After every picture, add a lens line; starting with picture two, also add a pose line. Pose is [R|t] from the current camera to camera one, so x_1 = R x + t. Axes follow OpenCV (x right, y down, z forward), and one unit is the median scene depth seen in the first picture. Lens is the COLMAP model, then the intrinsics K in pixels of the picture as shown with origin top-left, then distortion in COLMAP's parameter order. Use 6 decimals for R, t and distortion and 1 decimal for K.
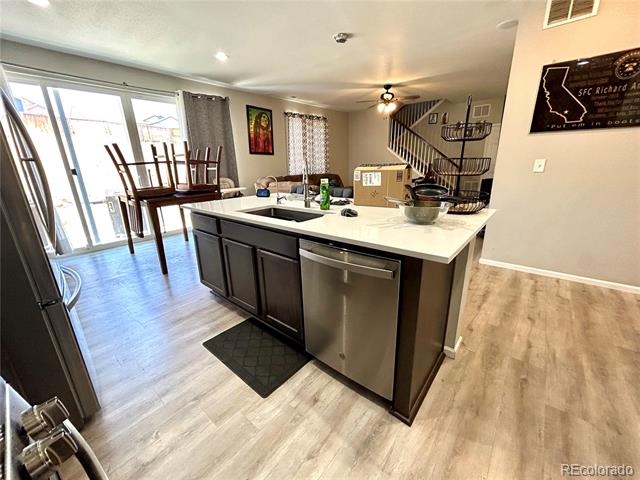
lens RADIAL K [[257.3, 0, 320.7], [0, 257.3, 238.9], [0, 0, 1]] dist [-0.001248, 0.000884]
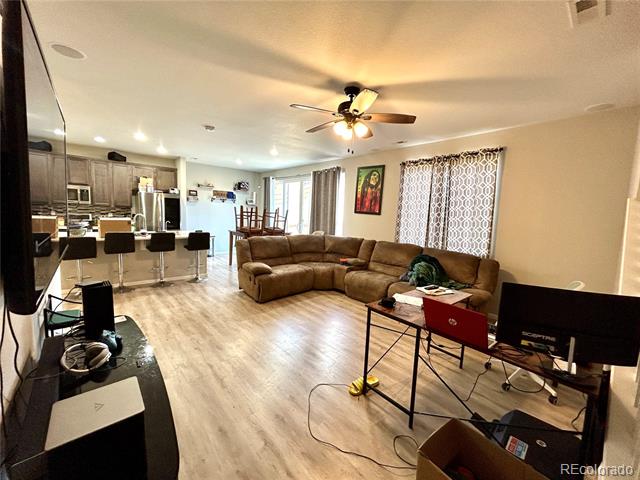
lens RADIAL K [[257.3, 0, 320.7], [0, 257.3, 238.9], [0, 0, 1]] dist [-0.001248, 0.000884]
pose [[-0.145544, 0.120665, -0.981966, 0.767919], [-0.319341, 0.933679, 0.162064, -0.370910], [0.936396, 0.337169, -0.097358, 1.047677]]
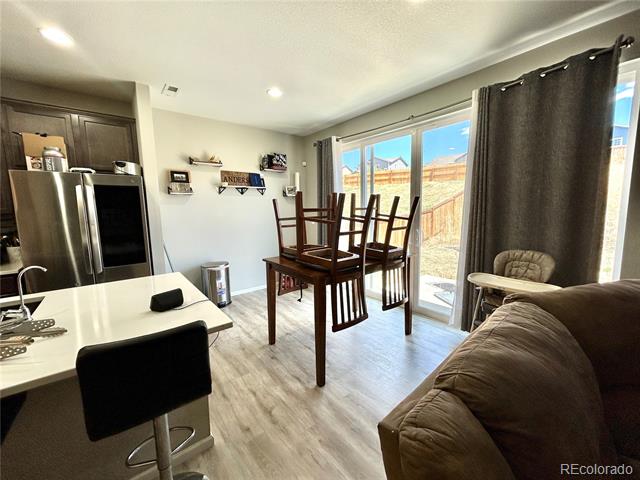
lens RADIAL K [[257.3, 0, 320.7], [0, 257.3, 238.9], [0, 0, 1]] dist [-0.001248, 0.000884]
pose [[-0.187491, 0.146239, -0.971319, 0.084585], [-0.259605, 0.946317, 0.192585, -0.230488], [0.947340, 0.288268, -0.139461, 0.671968]]
